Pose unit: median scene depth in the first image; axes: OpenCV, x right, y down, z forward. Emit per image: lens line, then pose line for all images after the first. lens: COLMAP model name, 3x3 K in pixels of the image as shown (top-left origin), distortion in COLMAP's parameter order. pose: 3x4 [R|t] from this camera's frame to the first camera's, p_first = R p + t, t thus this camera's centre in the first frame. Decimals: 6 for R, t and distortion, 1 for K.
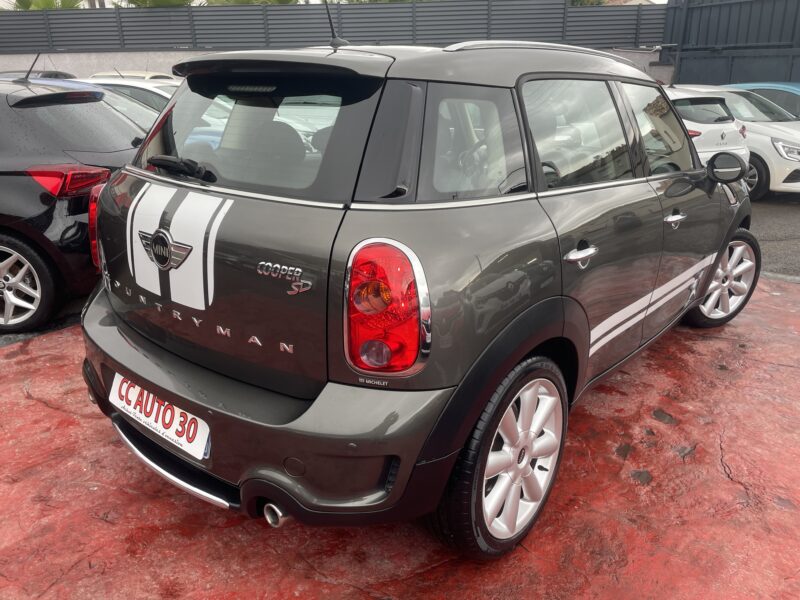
lens RADIAL K [[602.2, 0, 403.2], [0, 602.2, 298.8], [0, 0, 1]] dist [0.084067, -0.097306]
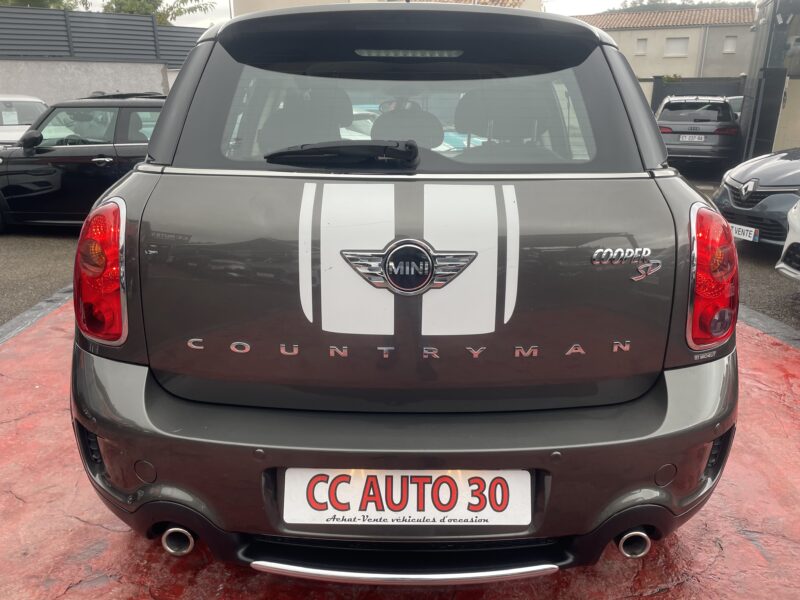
lens RADIAL K [[602.5, 0, 403.8], [0, 602.5, 301.1], [0, 0, 1]] dist [0.067144, -0.087894]
pose [[0.768916, -0.189644, 0.610576, -0.843486], [0.210802, 0.976793, 0.037921, -0.070092], [-0.603598, 0.099552, 0.791049, 0.450112]]
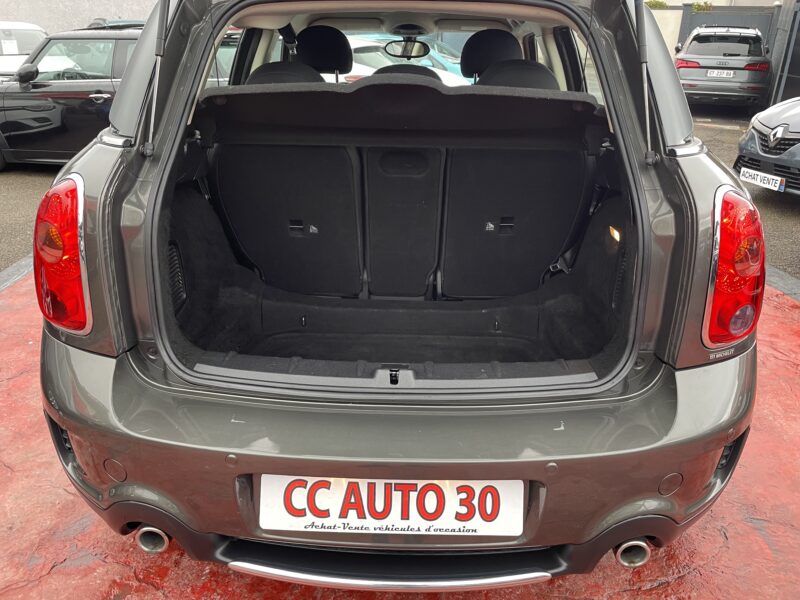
lens RADIAL K [[602.2, 0, 403.2], [0, 602.2, 298.8], [0, 0, 1]] dist [0.084067, -0.097306]
pose [[0.782962, -0.239569, 0.574089, -0.764974], [0.201567, 0.970782, 0.130206, -0.123723], [-0.588508, 0.013771, 0.808374, 0.483945]]
